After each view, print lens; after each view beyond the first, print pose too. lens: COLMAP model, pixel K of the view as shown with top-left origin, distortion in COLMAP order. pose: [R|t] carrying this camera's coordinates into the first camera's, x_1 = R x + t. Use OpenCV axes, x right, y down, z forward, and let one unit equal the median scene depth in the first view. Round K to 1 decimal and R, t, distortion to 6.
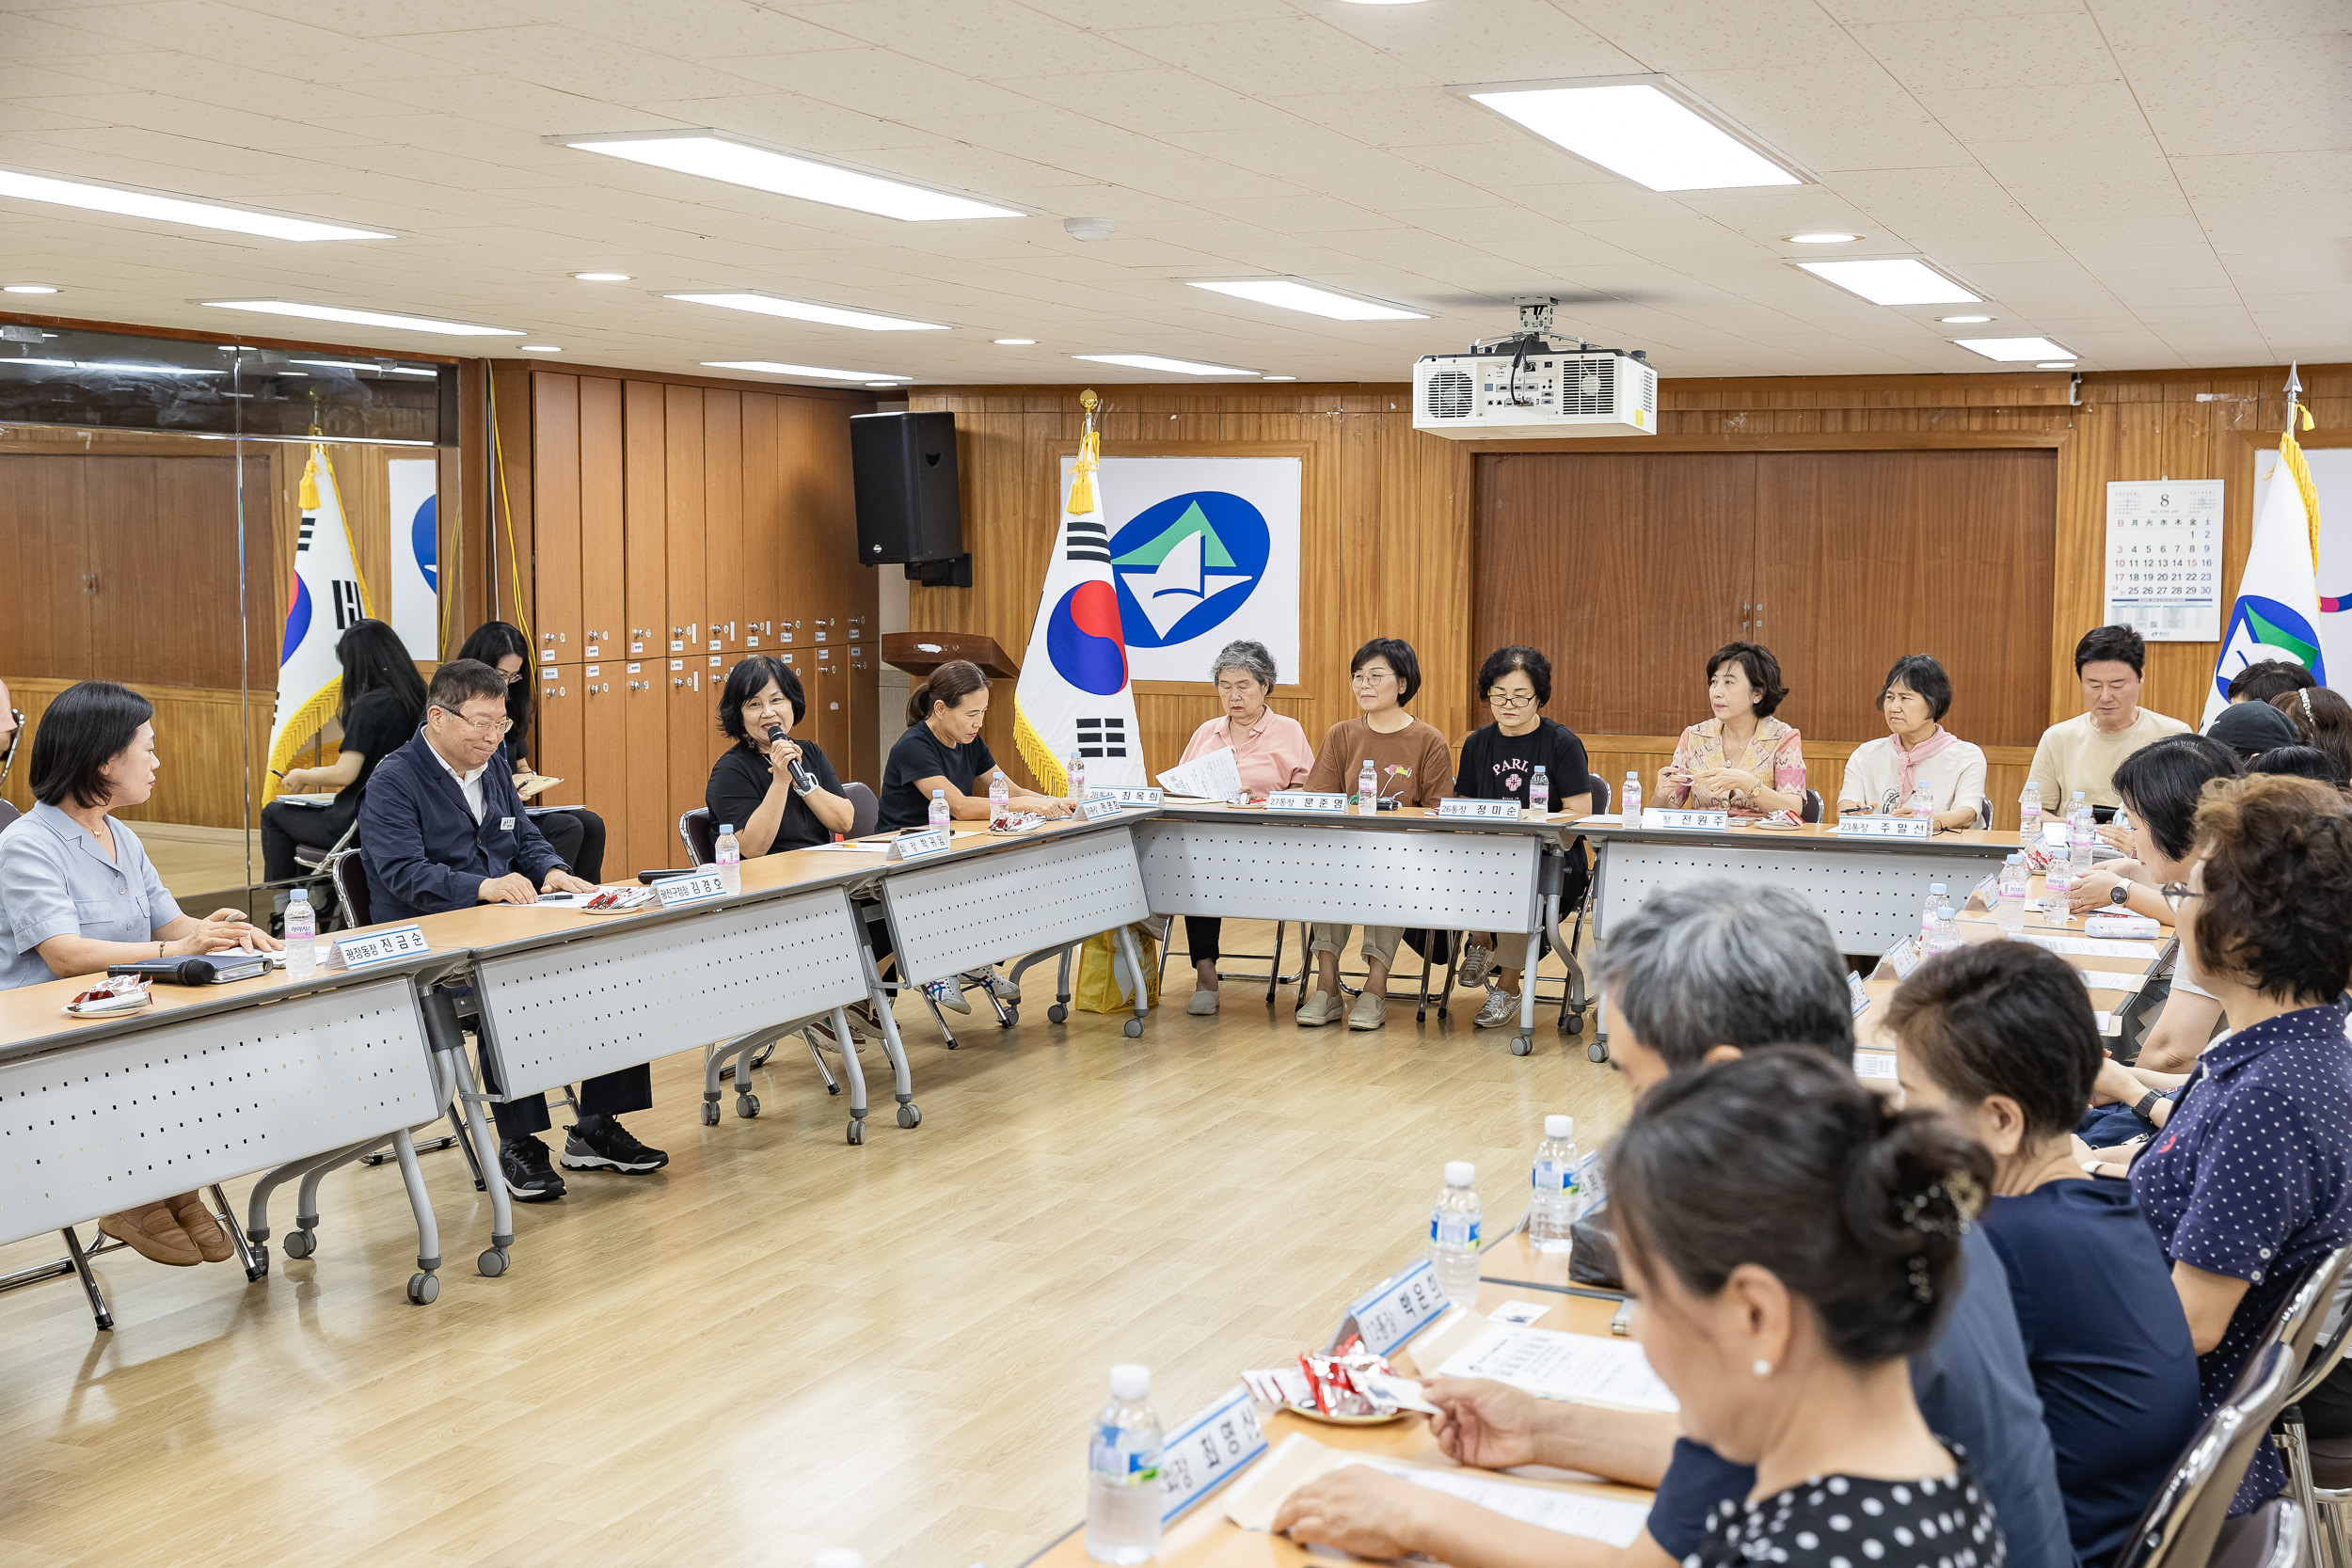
lens RADIAL K [[3026.0, 0, 1176.0], [0, 3026.0, 784.0], [0, 0, 1]] dist [0.053028, -0.002626]
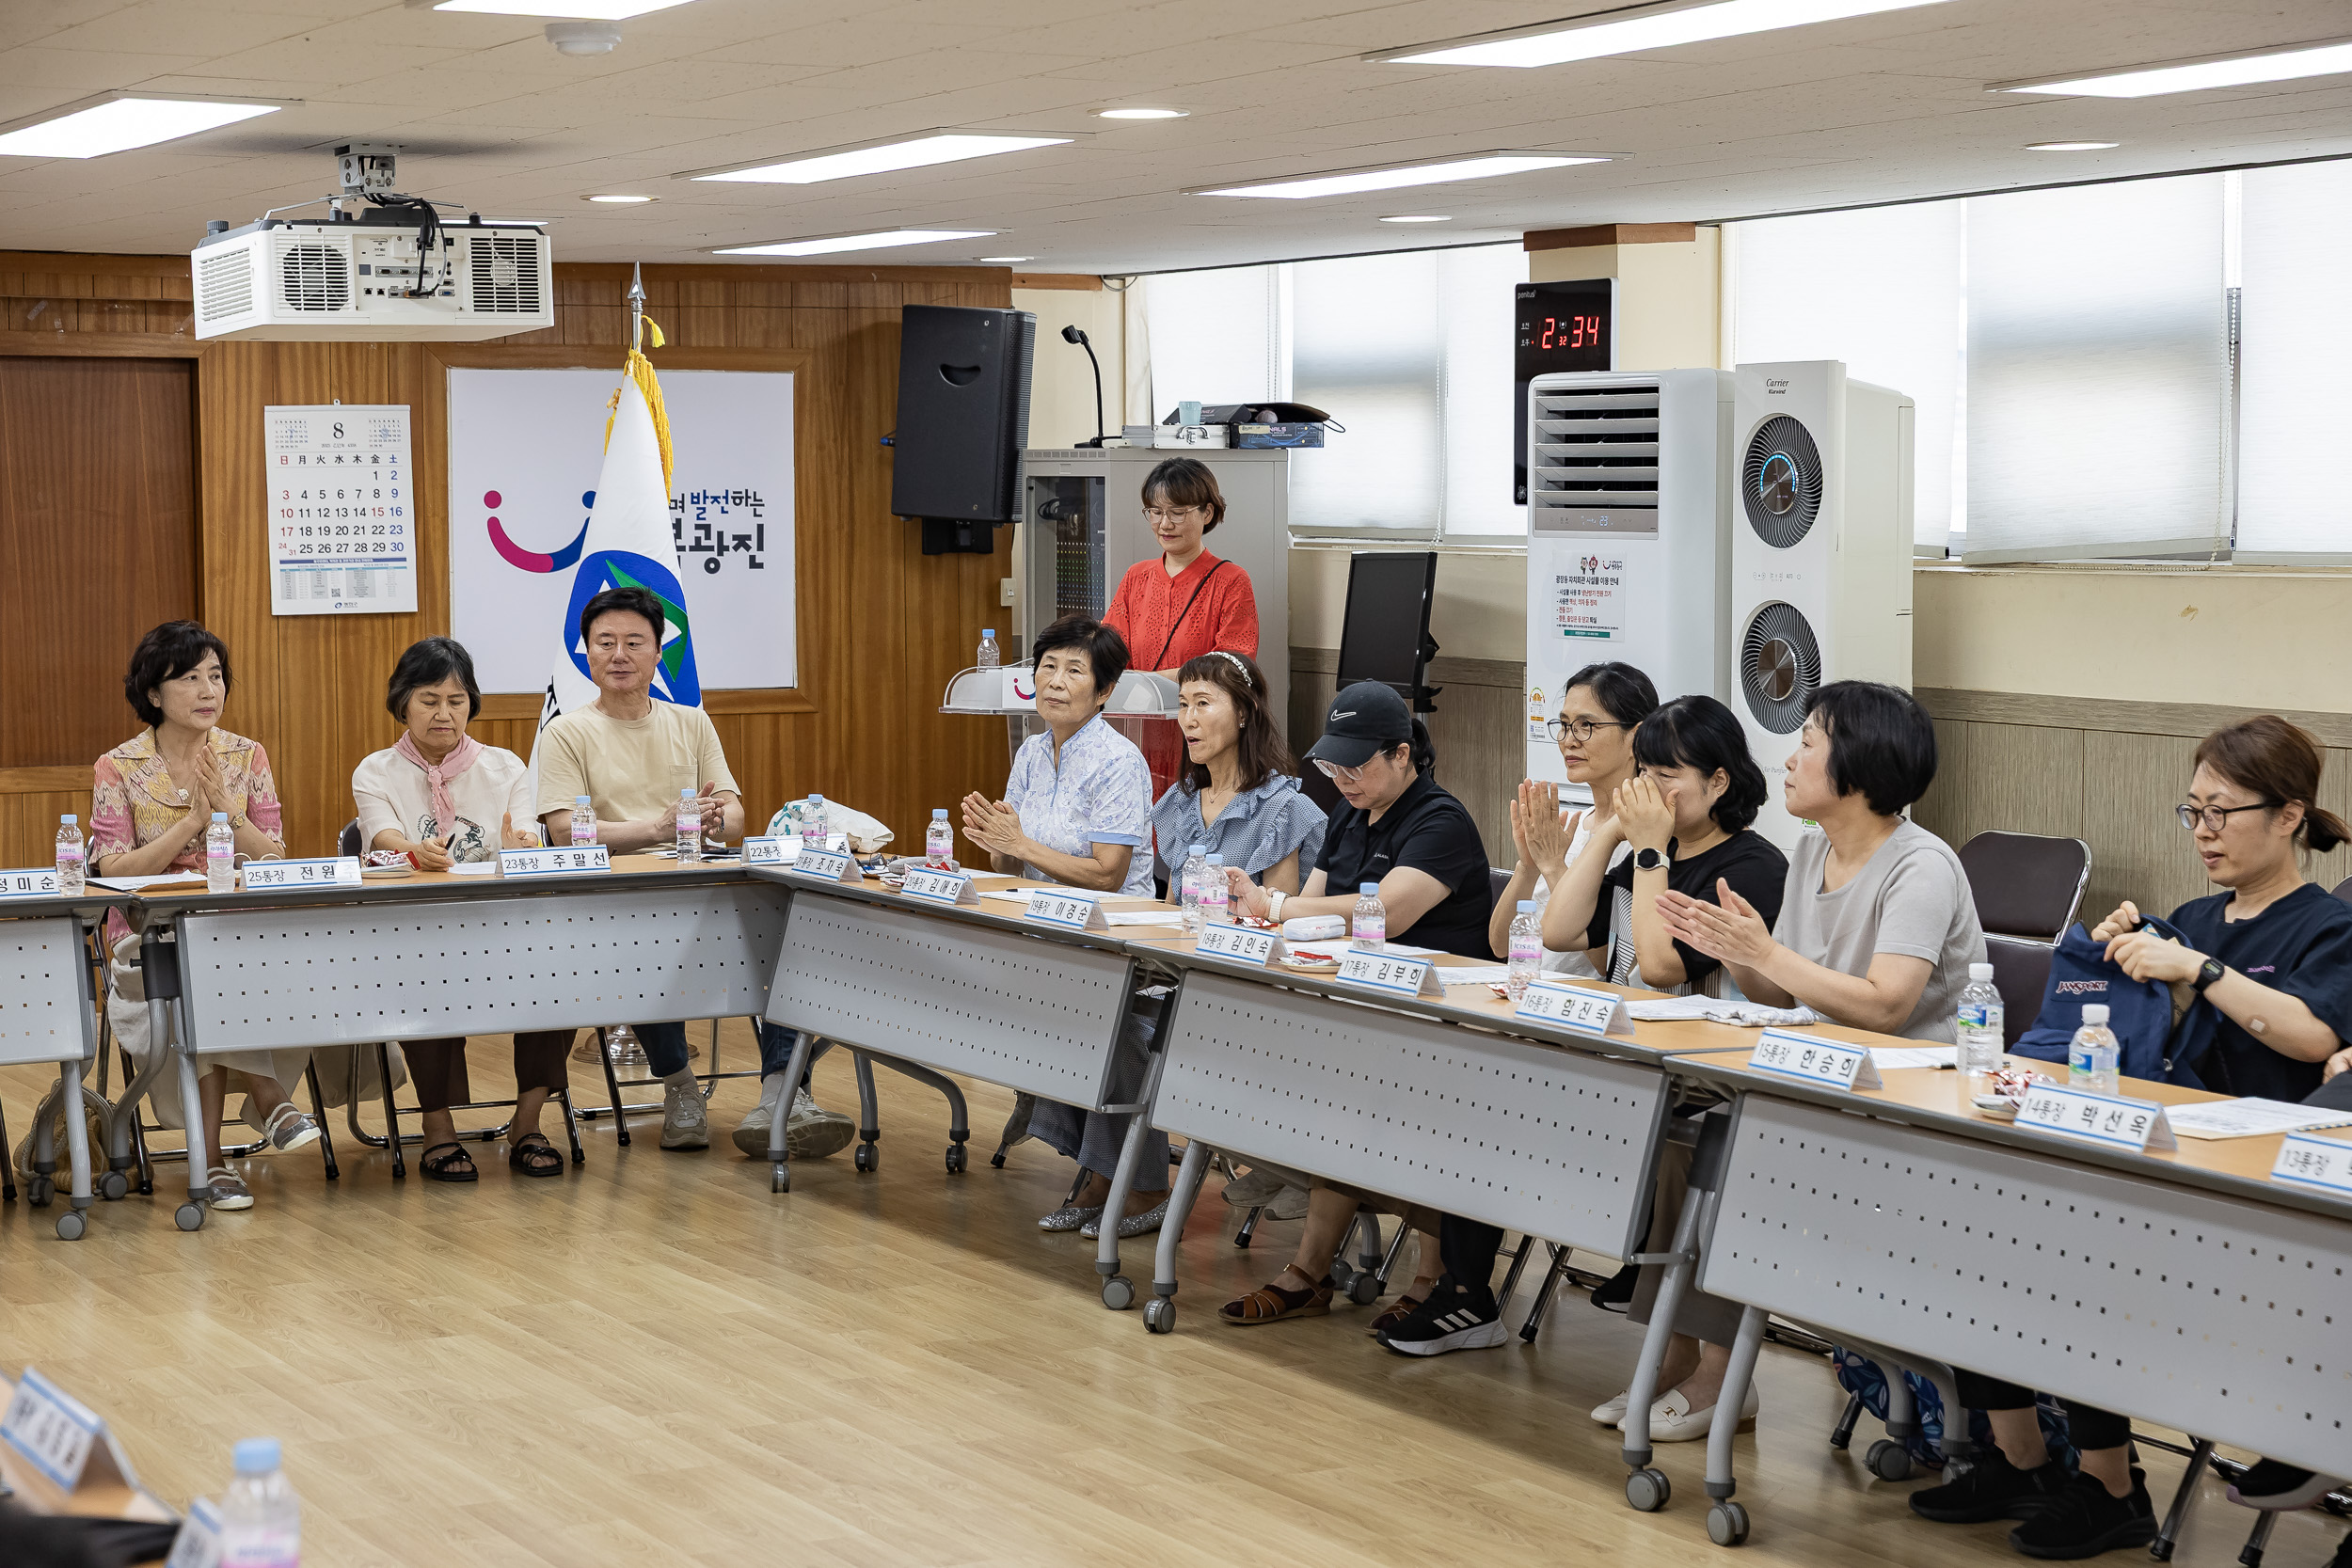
lens RADIAL K [[4303.3, 0, 1176.0], [0, 4303.3, 784.0], [0, 0, 1]] dist [0.090904, 0.186875]
pose [[0.632935, -0.060749, 0.771817, -0.372987], [0.068471, 0.997403, 0.022354, -0.013822], [-0.771171, 0.038699, 0.635451, 0.144141]]
